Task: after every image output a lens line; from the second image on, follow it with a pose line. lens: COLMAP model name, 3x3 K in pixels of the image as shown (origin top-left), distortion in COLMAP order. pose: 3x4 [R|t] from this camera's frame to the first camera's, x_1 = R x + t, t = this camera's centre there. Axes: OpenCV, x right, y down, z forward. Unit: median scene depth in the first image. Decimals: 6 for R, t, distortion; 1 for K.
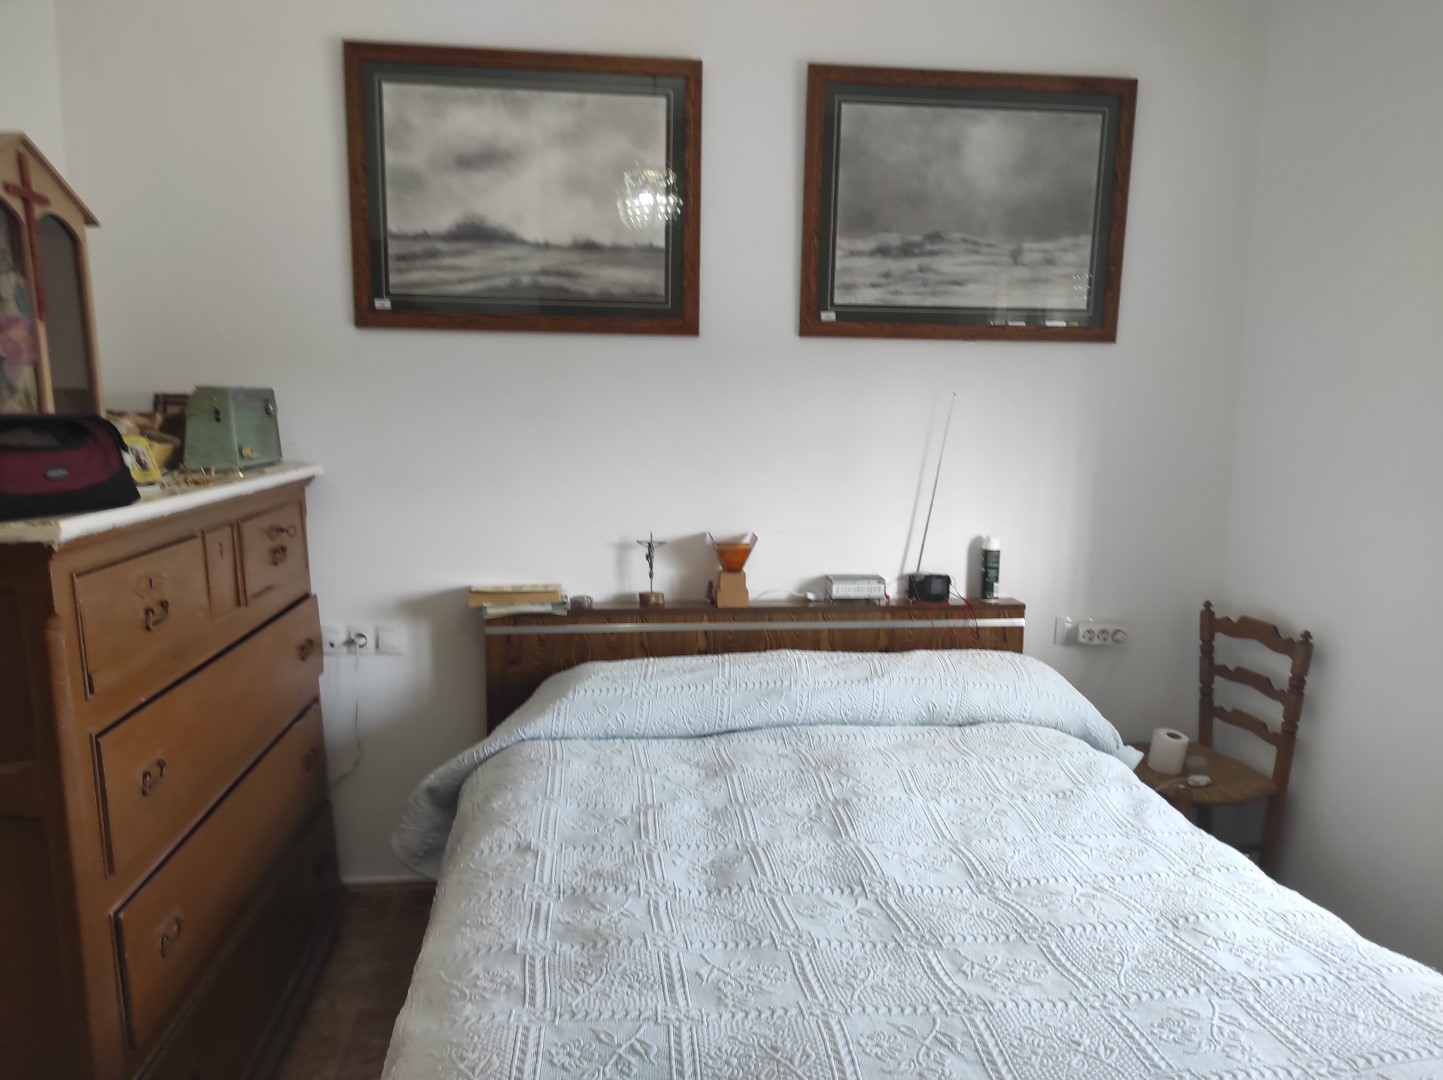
lens RADIAL K [[1084.7, 0, 719.4], [0, 1084.7, 543.6], [0, 0, 1]] dist [0.054355, -0.030522]
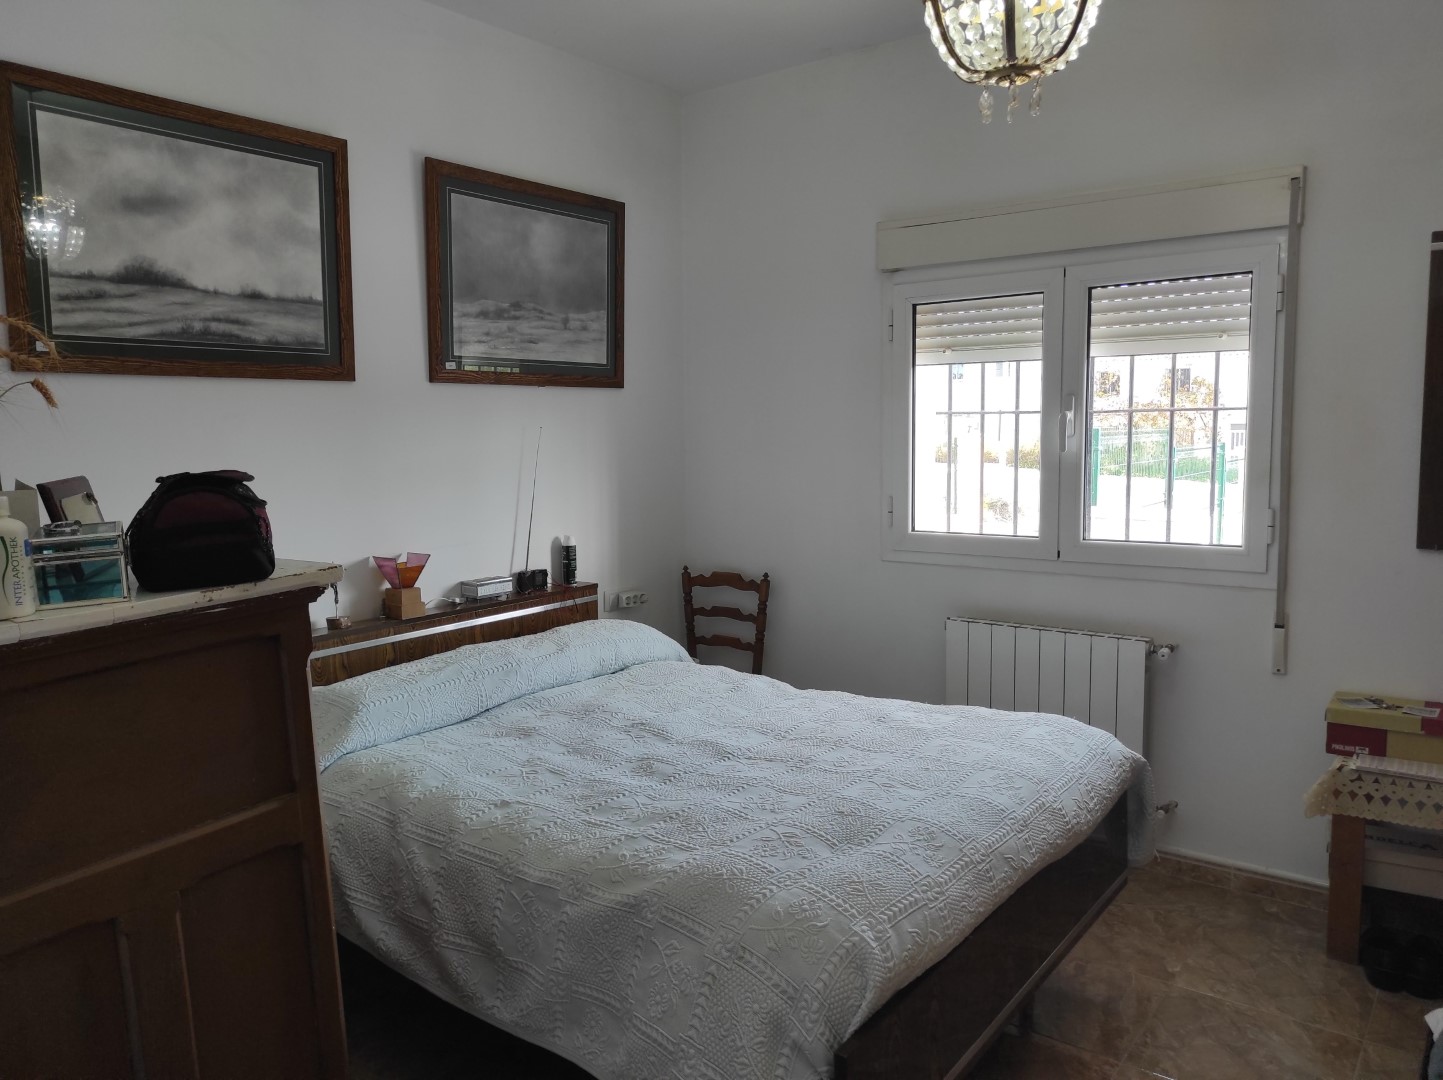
lens RADIAL K [[1084.7, 0, 712.0], [0, 1084.7, 540.3], [0, 0, 1]] dist [0.054355, -0.030522]
pose [[0.696773, -0.101583, 0.710062, -0.582974], [0.121606, 0.992320, 0.022633, -0.010162], [-0.706909, 0.070578, 0.703775, -0.036524]]
